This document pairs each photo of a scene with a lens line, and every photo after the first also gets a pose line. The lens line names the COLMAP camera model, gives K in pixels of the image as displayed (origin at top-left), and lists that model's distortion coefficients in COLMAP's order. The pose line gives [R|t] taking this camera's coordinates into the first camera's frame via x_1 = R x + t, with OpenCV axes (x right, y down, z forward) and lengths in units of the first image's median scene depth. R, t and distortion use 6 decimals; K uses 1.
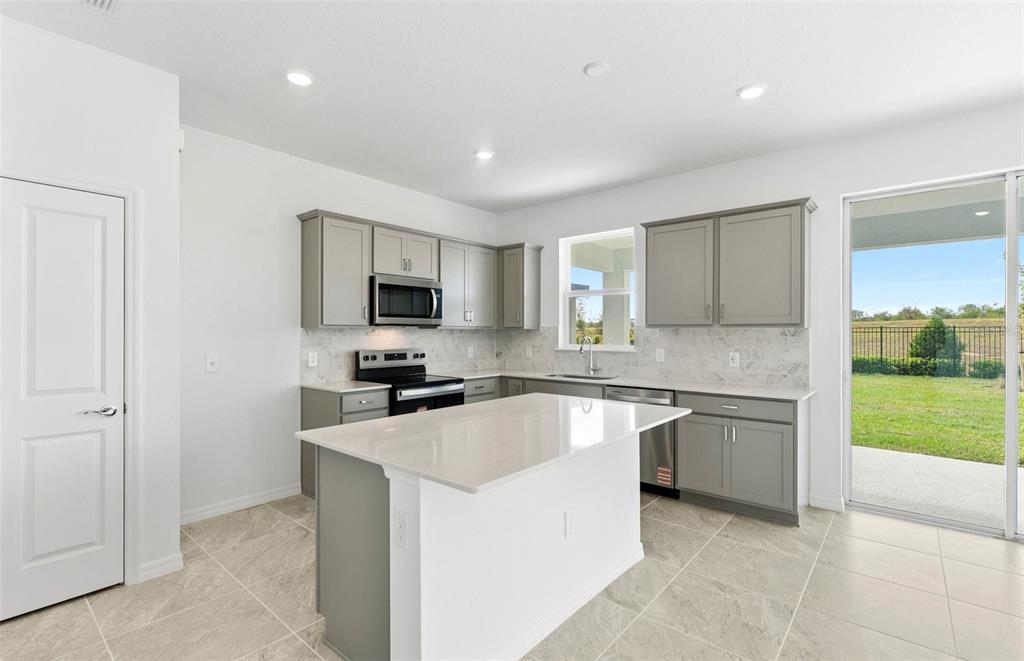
lens RADIAL K [[469.0, 0, 512.0], [0, 469.0, 330.5], [0, 0, 1]] dist [-0.015219, 0.000073]
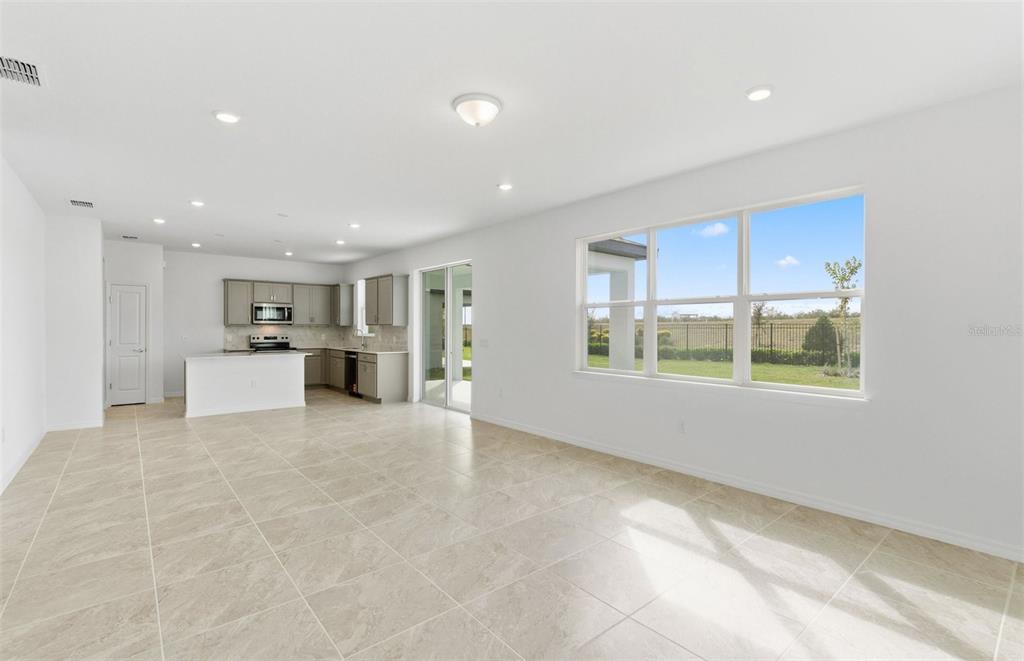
lens RADIAL K [[469.0, 0, 512.0], [0, 469.0, 330.5], [0, 0, 1]] dist [-0.015219, 0.000073]
pose [[0.986255, 0.004205, -0.165175, 1.365886], [-0.002266, 0.999926, 0.011926, -0.010342], [0.165213, -0.011388, 0.986192, -1.096501]]
